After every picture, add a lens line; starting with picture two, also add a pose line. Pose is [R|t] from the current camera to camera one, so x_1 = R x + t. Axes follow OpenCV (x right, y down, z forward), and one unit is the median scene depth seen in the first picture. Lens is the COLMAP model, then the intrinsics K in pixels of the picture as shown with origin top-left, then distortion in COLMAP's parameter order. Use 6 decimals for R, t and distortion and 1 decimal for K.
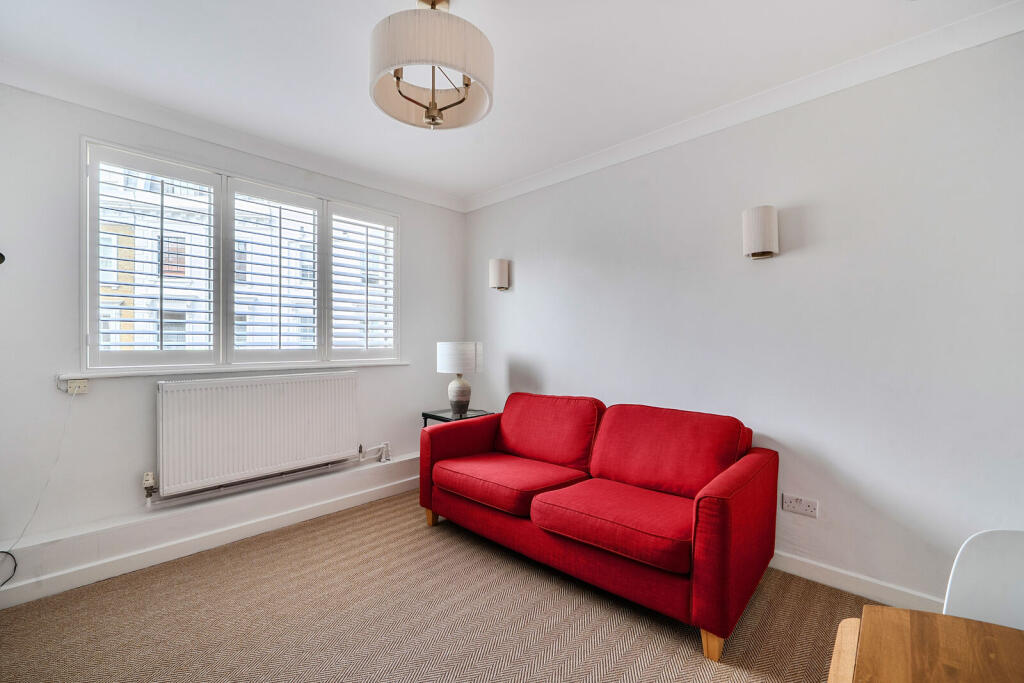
lens RADIAL K [[401.4, 0, 513.8], [0, 401.4, 344.7], [0, 0, 1]] dist [-0.000075, 0.000084]
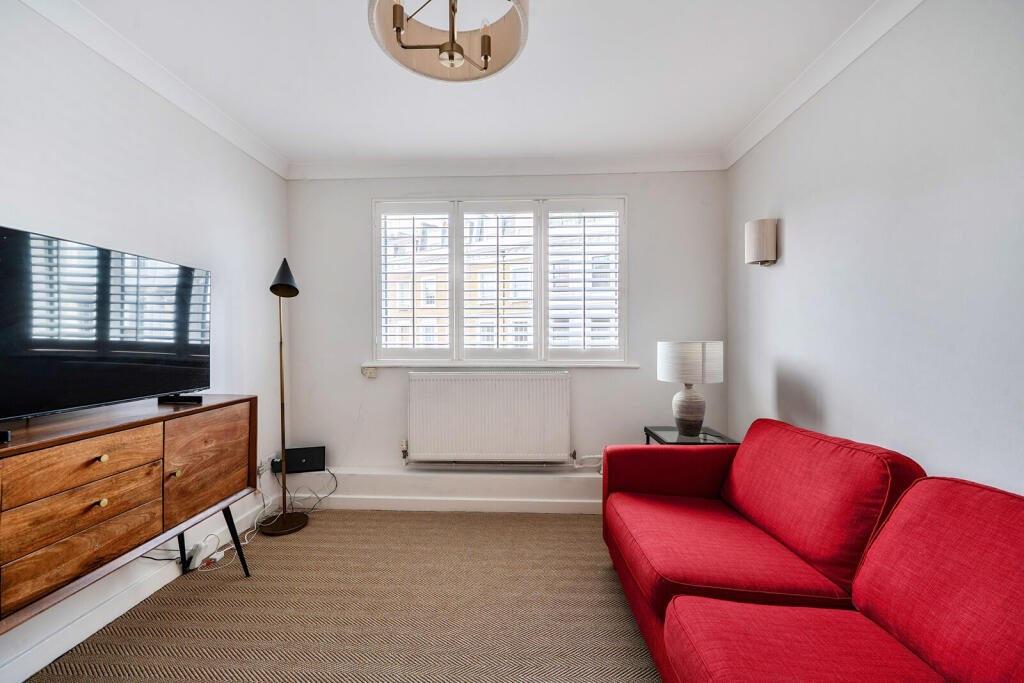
lens RADIAL K [[401.4, 0, 506.3], [0, 401.4, 342.8], [0, 0, 1]] dist [-0.000075, 0.000084]
pose [[0.672348, 0.005864, -0.740212, 0.237546], [-0.002965, 0.999982, 0.005228, -0.008758], [0.740229, -0.001320, 0.672353, 0.282184]]
